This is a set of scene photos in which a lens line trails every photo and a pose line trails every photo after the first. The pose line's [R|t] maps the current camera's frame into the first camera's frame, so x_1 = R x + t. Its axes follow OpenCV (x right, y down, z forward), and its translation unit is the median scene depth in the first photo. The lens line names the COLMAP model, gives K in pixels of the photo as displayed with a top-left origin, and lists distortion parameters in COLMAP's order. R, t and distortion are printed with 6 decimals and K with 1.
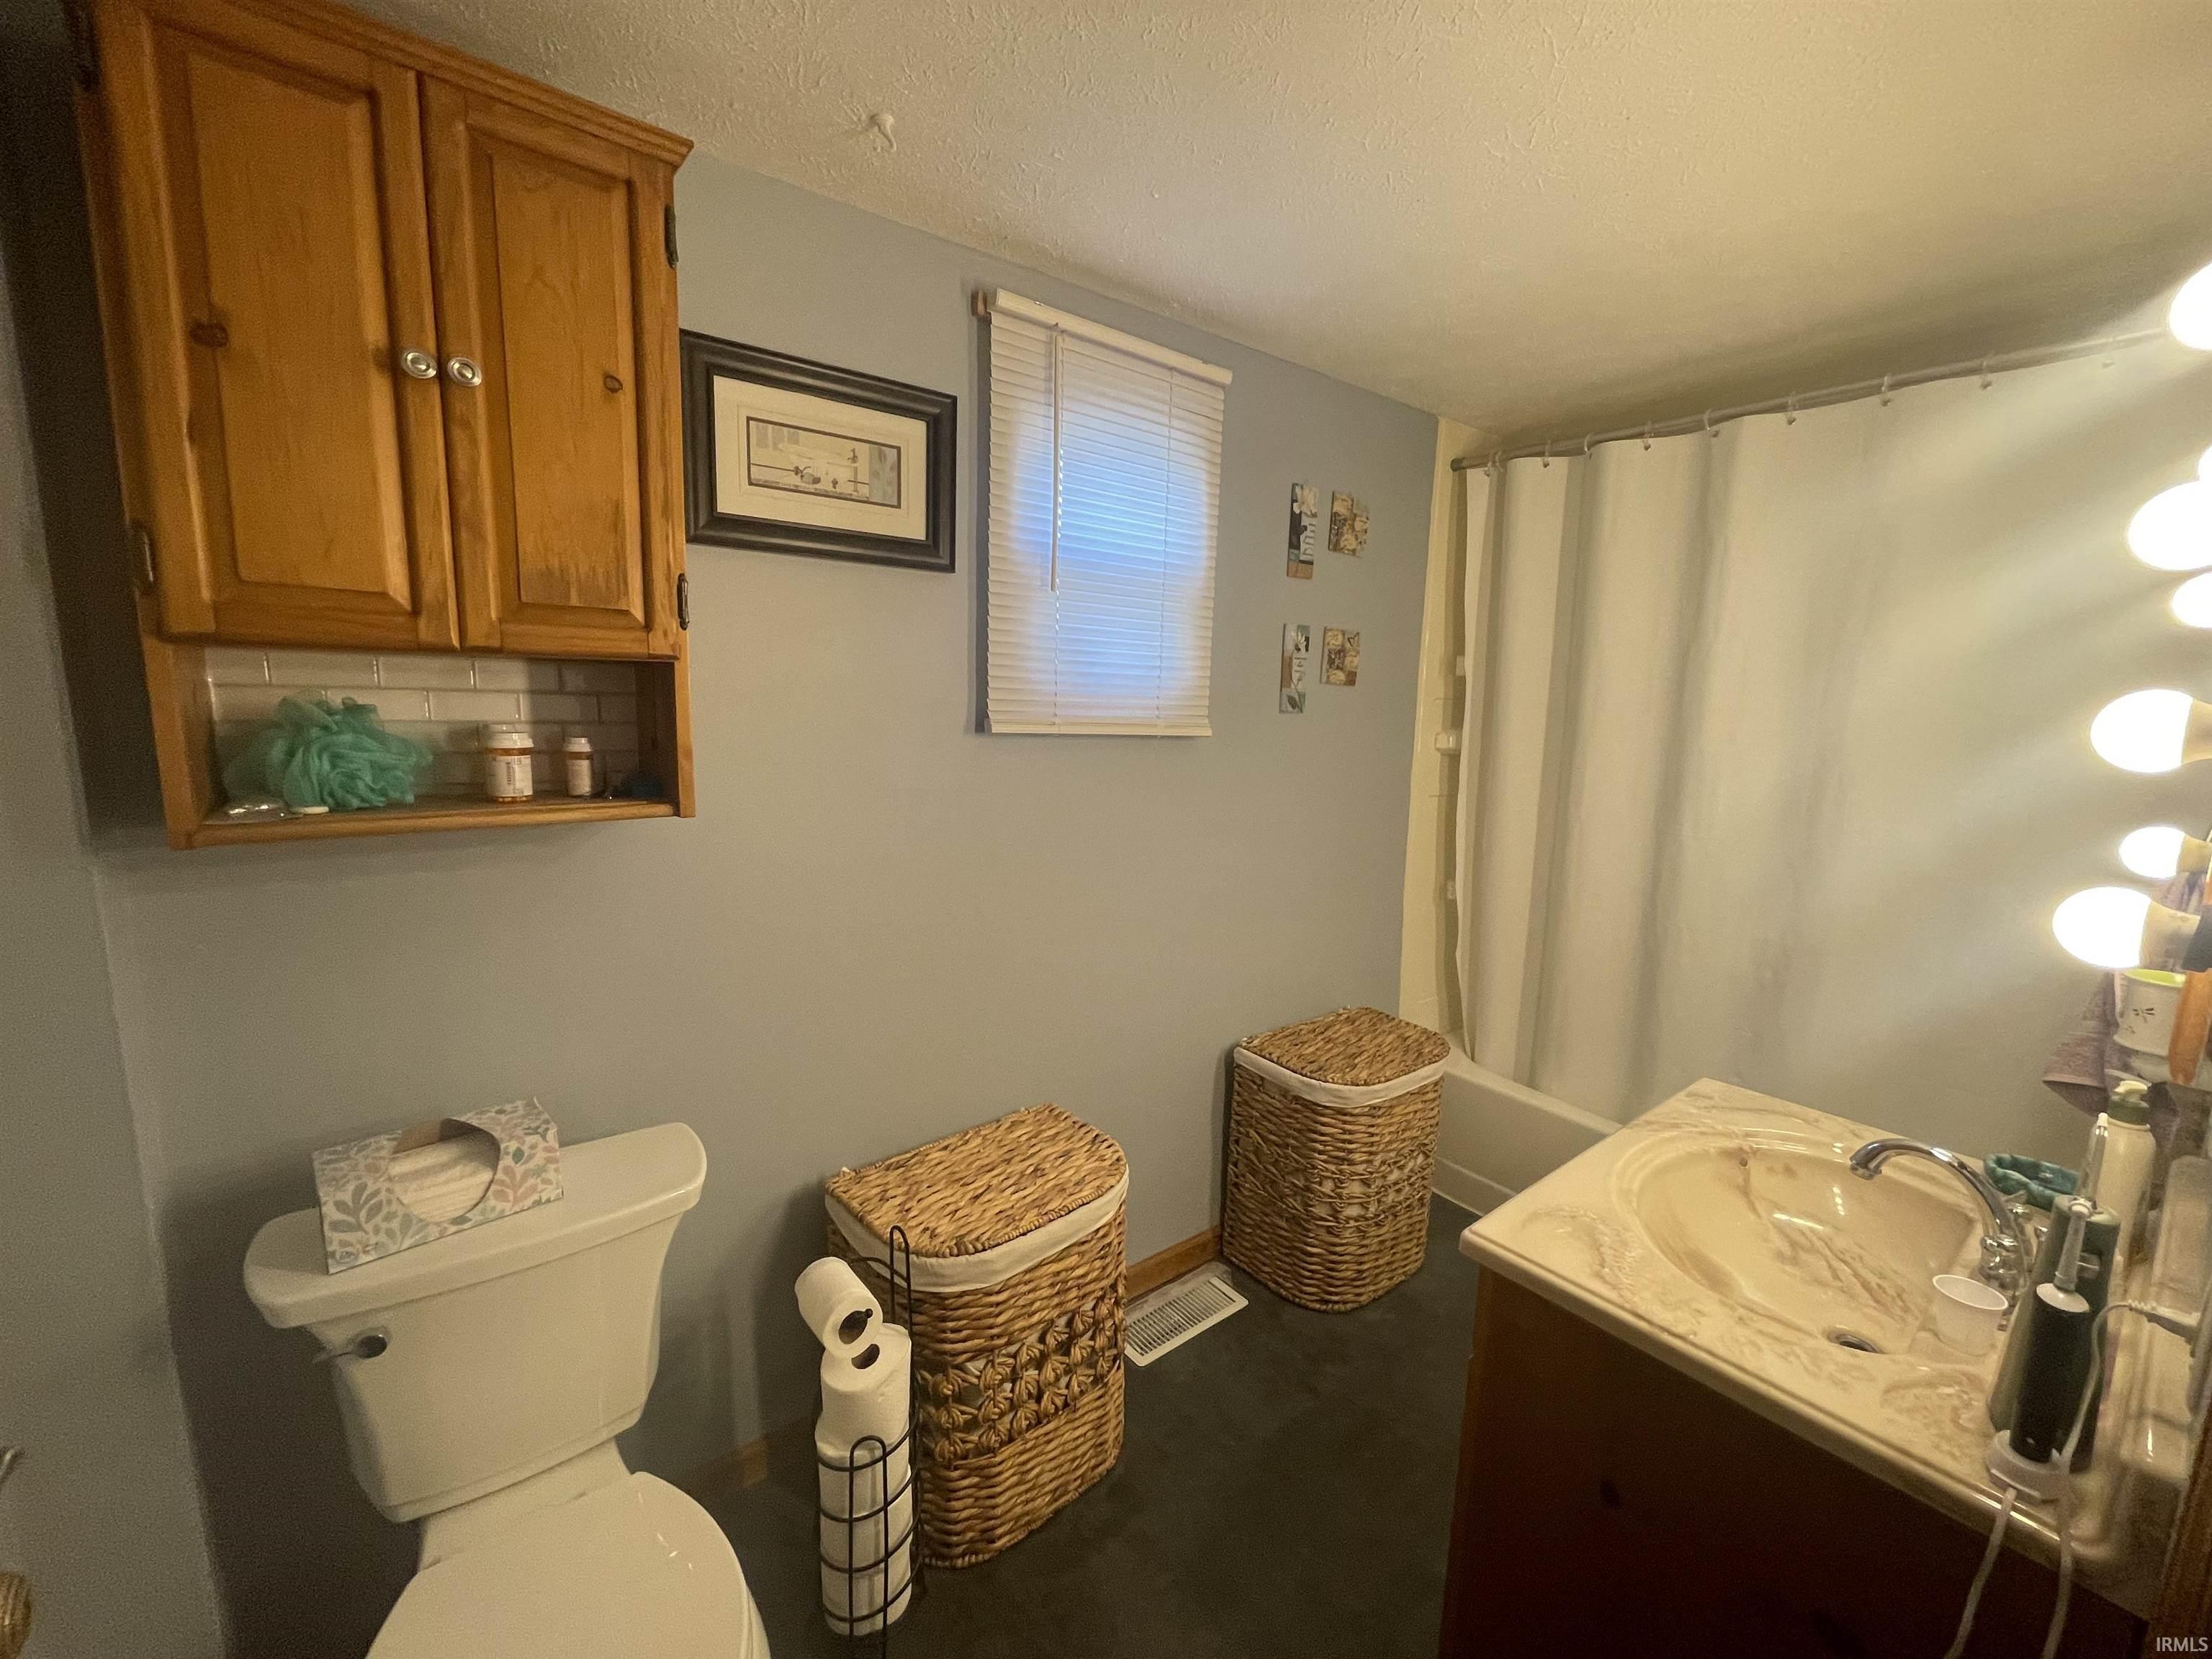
lens RADIAL K [[891.3, 0, 1101.6], [0, 891.3, 828.4], [0, 0, 1]] dist [0.002760, -0.000564]
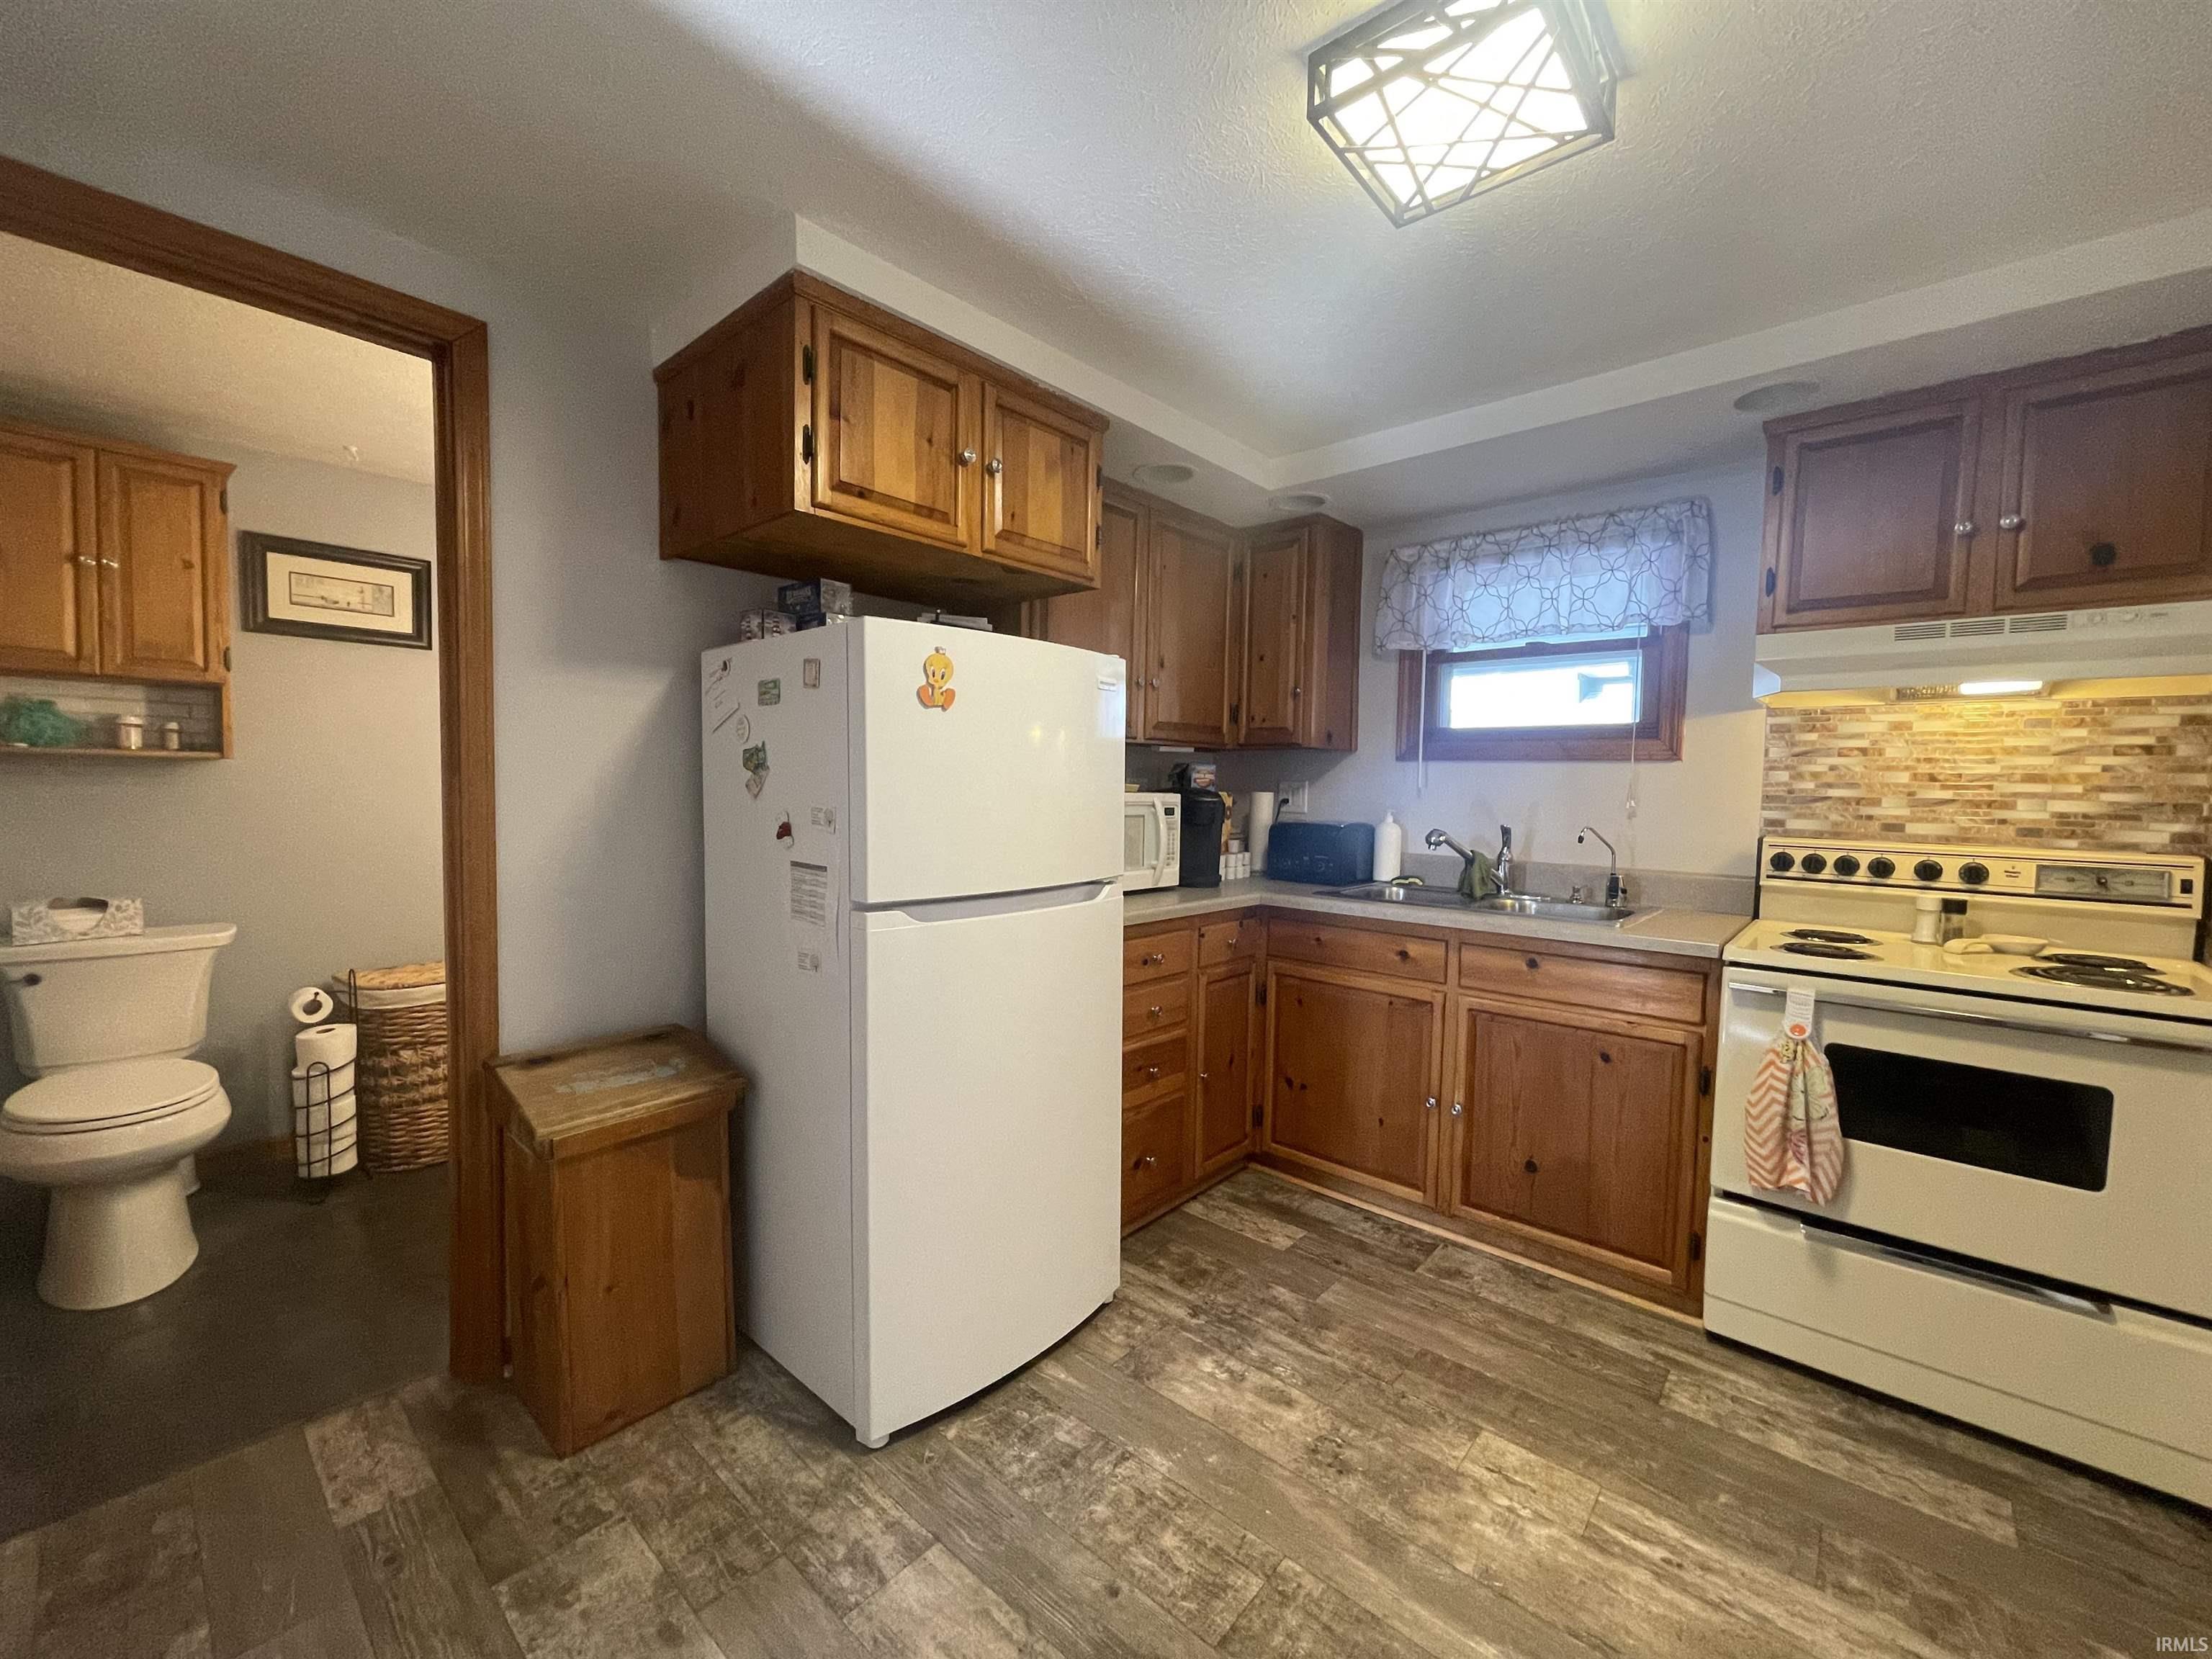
lens RADIAL K [[891.3, 0, 1099.1], [0, 891.3, 831.5], [0, 0, 1]] dist [0.002760, -0.000564]
pose [[0.984846, -0.016708, 0.172623, 1.287285], [0.032996, 0.995220, -0.091921, 0.451770], [-0.170262, 0.096224, 0.980689, -1.513956]]
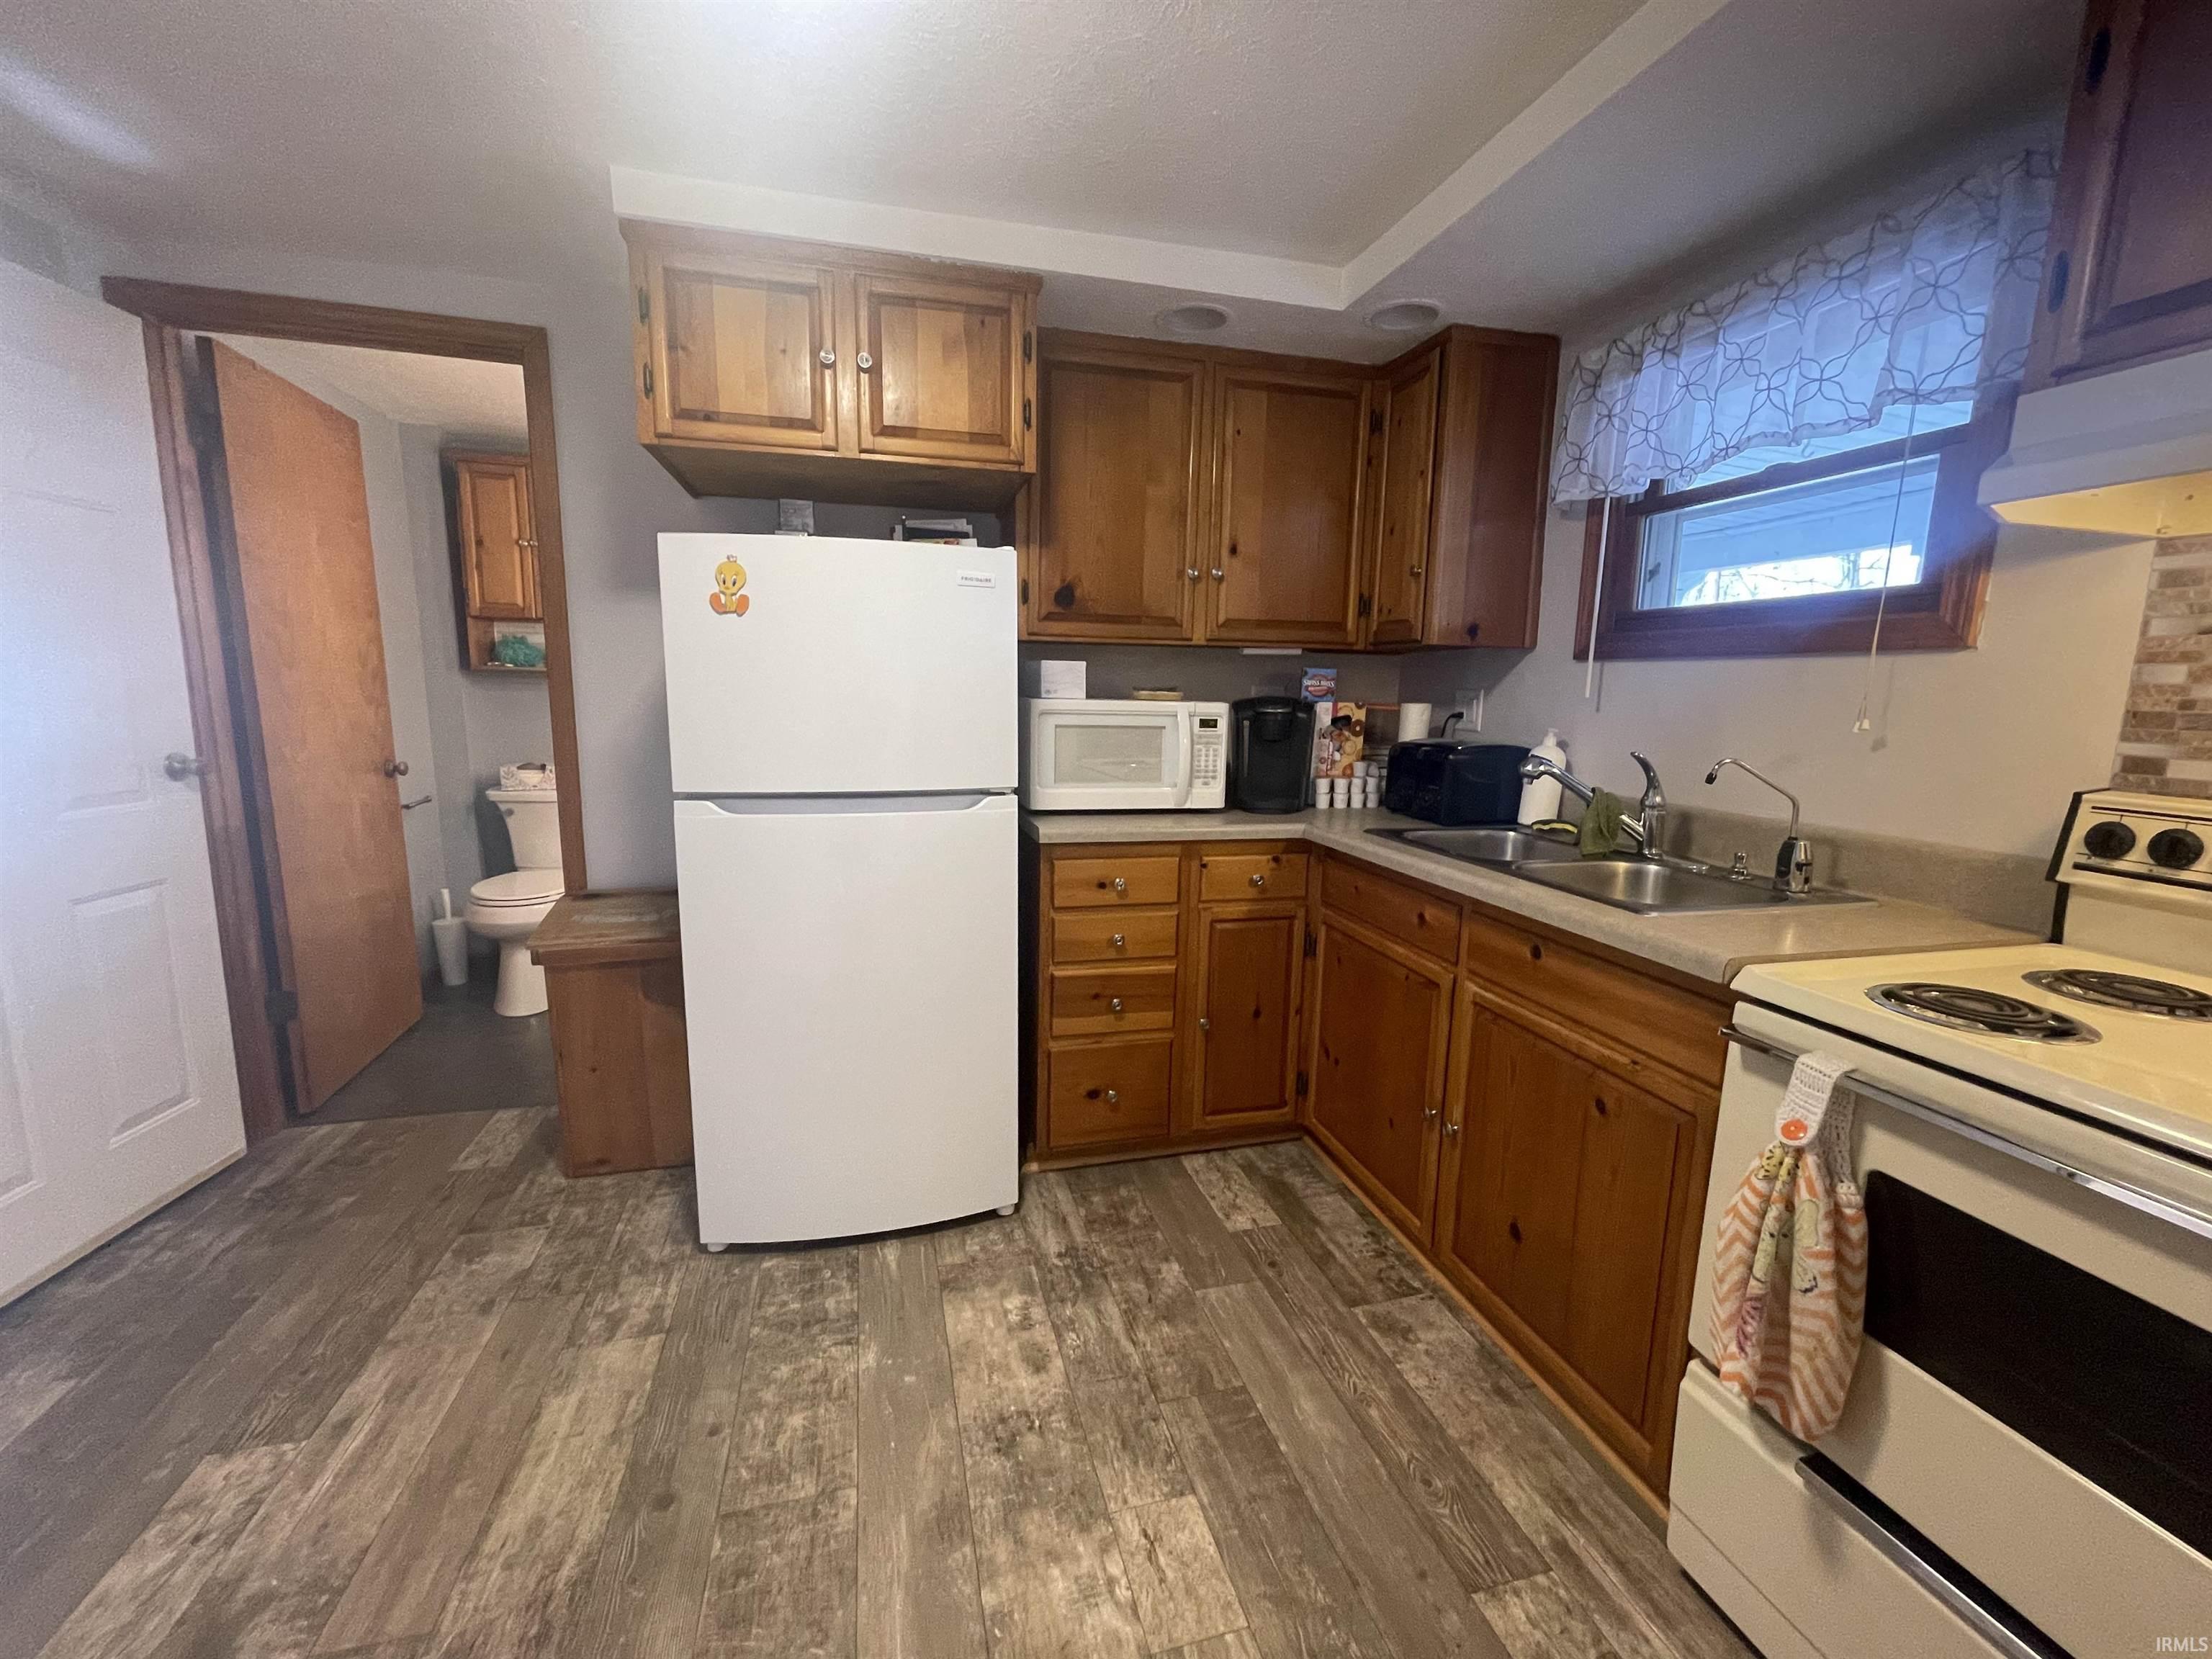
lens RADIAL K [[891.3, 0, 1098.1], [0, 891.3, 829.9], [0, 0, 1]] dist [0.002760, -0.000564]
pose [[0.914768, 0.056703, -0.399981, 2.525250], [-0.058721, 0.998248, 0.007220, 0.434959], [0.399690, 0.016883, 0.916495, -1.221133]]
